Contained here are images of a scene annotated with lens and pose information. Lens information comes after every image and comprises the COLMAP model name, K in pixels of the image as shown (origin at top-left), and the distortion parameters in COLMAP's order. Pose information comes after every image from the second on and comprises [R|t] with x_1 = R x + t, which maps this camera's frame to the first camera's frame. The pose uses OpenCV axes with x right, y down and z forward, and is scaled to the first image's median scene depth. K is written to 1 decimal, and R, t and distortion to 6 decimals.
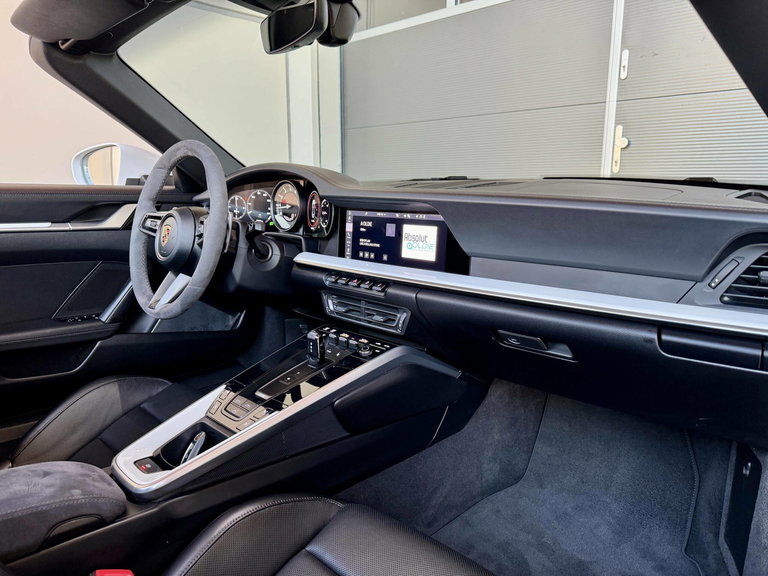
lens RADIAL K [[535.8, 0, 386.9], [0, 535.8, 285.8], [0, 0, 1]] dist [0.064449, -0.091395]
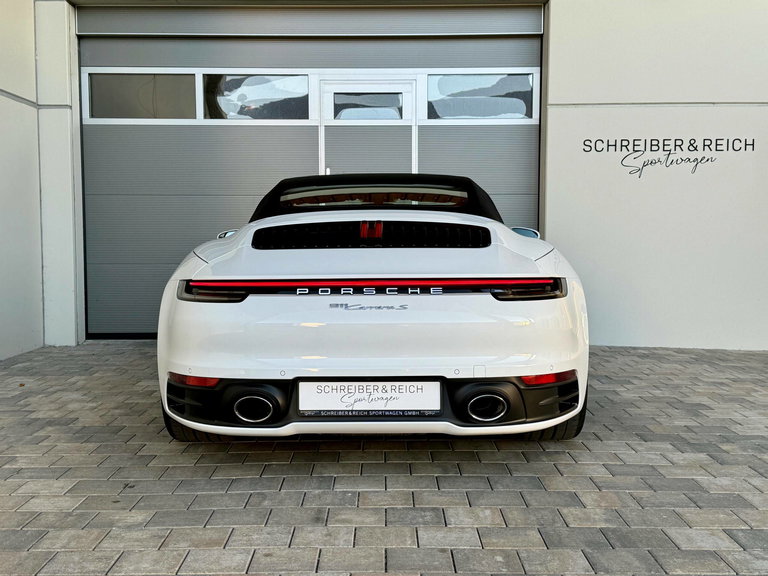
lens RADIAL K [[903.9, 0, 381.4], [0, 903.9, 290.3], [0, 0, 1]] dist [0.222879, -0.542282]
pose [[0.716641, -0.044674, 0.696010, -4.238457], [0.137969, 0.987306, -0.078687, 0.602397], [-0.683660, 0.152418, 0.713707, -3.287899]]
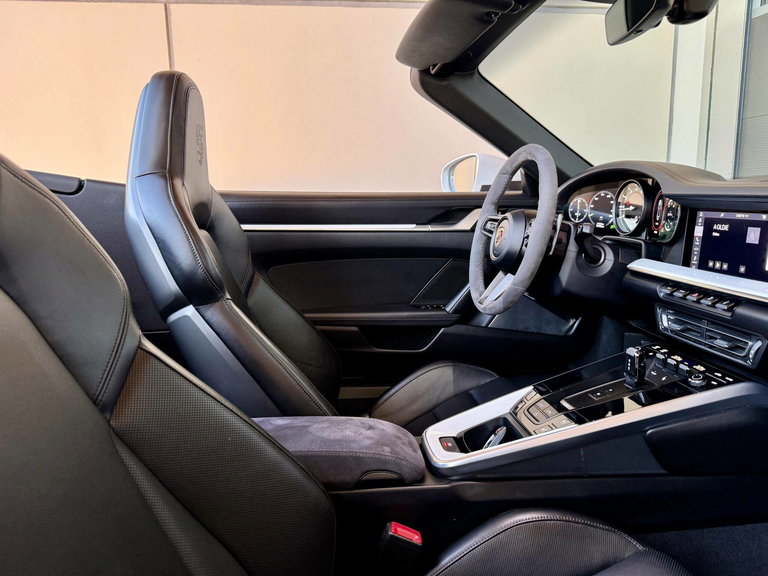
lens RADIAL K [[534.8, 0, 386.4], [0, 534.8, 289.6], [0, 0, 1]] dist [0.061037, -0.090668]
pose [[0.786974, 0.084201, -0.611213, 0.070942], [-0.085931, 0.995947, 0.026560, 0.001395], [0.610972, 0.031620, 0.791020, 0.035795]]
